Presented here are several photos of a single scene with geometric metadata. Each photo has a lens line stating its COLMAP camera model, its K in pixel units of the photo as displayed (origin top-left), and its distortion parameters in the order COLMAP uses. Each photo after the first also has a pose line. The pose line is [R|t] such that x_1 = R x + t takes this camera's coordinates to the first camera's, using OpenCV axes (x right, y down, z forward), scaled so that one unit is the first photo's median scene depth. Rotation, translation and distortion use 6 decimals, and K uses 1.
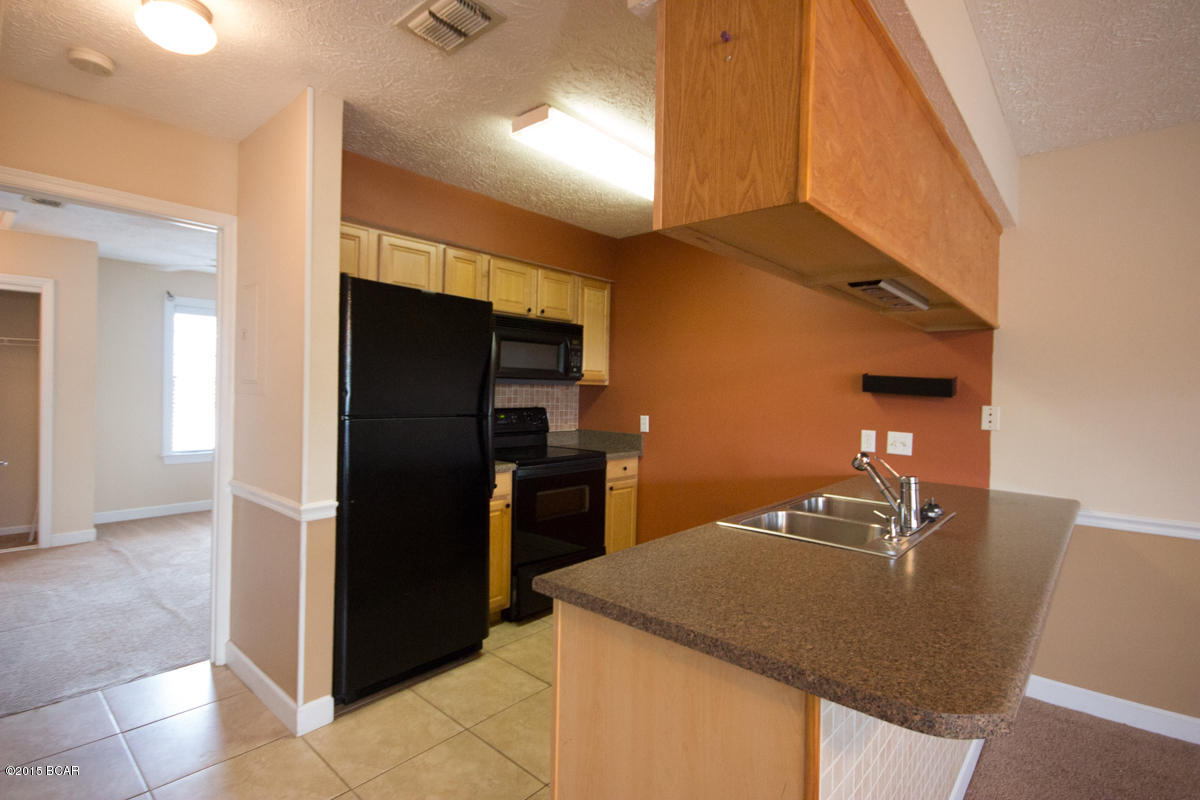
lens RADIAL K [[573.0, 0, 604.8], [0, 573.0, 398.6], [0, 0, 1]] dist [-0.002881, 0.000423]
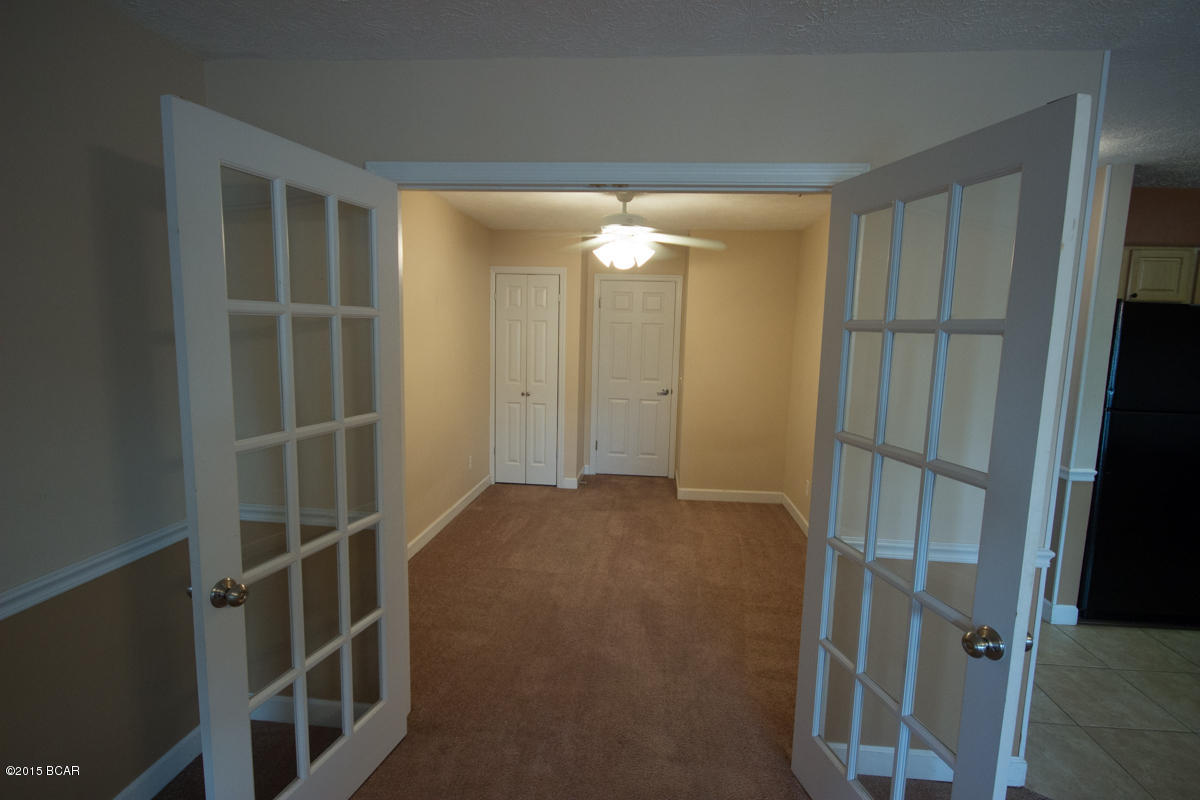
lens RADIAL K [[573.0, 0, 604.8], [0, 573.0, 398.6], [0, 0, 1]] dist [-0.002881, 0.000423]
pose [[0.594364, 0.092721, -0.798833, -0.078043], [-0.027688, 0.995102, 0.094901, -0.072299], [0.803719, -0.034288, 0.594020, -0.608434]]
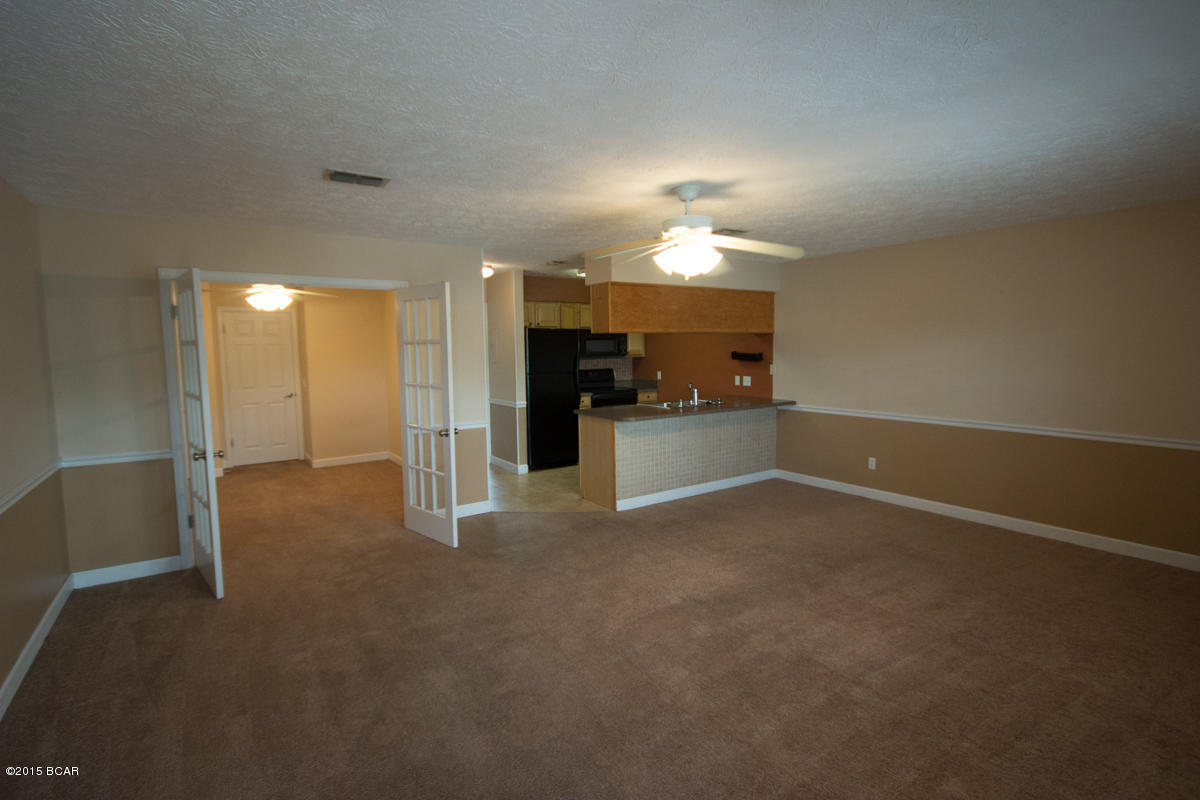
lens RADIAL K [[573.0, 0, 604.8], [0, 573.0, 398.6], [0, 0, 1]] dist [-0.002881, 0.000423]
pose [[0.968537, -0.011097, -0.248624, 0.583888], [0.029796, 0.996990, 0.071575, -0.038944], [0.247081, -0.076731, 0.965952, -1.547279]]
